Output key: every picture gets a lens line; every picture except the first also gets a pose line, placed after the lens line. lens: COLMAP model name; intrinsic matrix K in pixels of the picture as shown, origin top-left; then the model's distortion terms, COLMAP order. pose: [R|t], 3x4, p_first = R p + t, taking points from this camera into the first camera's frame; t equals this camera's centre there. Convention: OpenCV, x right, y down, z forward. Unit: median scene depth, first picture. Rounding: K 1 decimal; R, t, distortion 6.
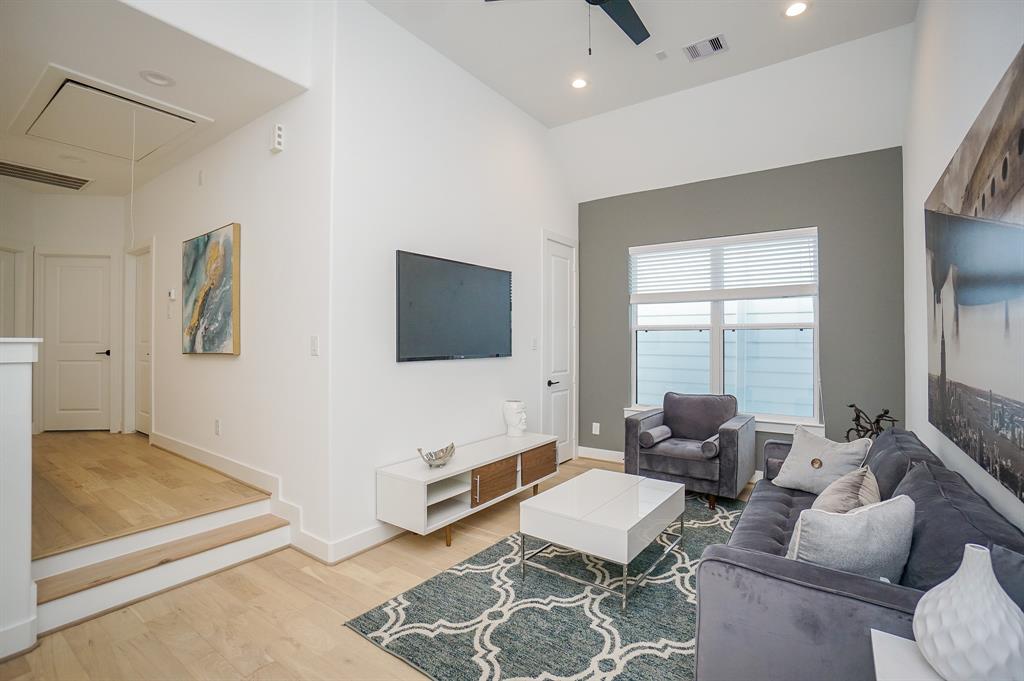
lens RADIAL K [[460.7, 0, 512.0], [0, 460.7, 340.5], [0, 0, 1]] dist [-0.031788, 0.000488]
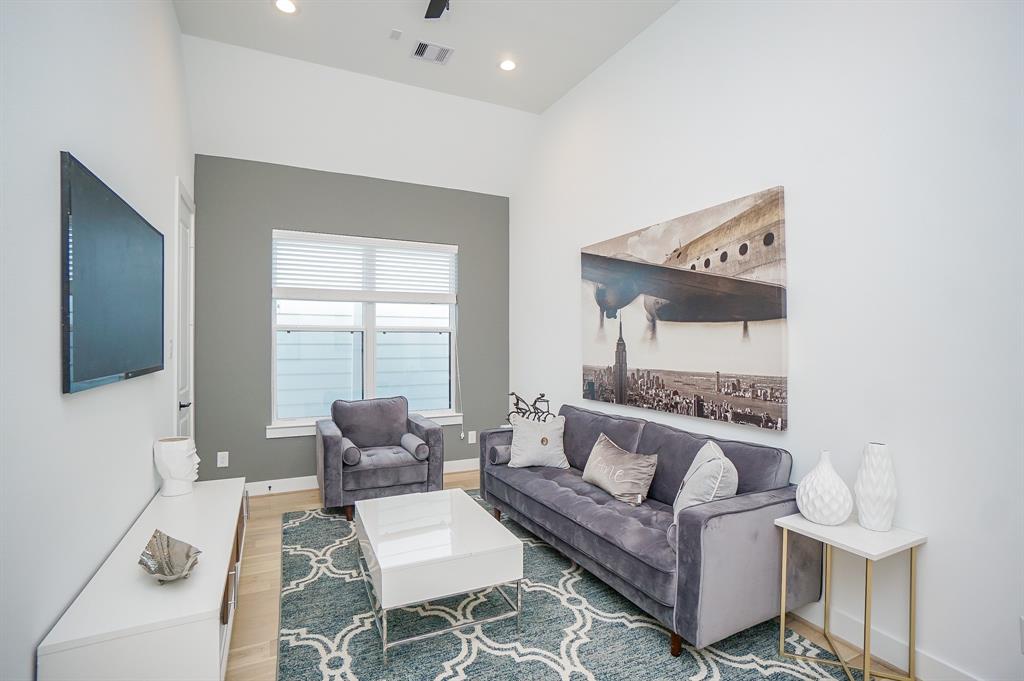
lens RADIAL K [[466.7, 0, 512.0], [0, 466.7, 340.5], [0, 0, 1]] dist [-0.053931, 0.000474]
pose [[0.481684, 0.000848, 0.876344, -0.345096], [0.001180, 0.999998, -0.001616, -0.003527], [-0.876344, 0.001813, 0.481682, 0.317499]]
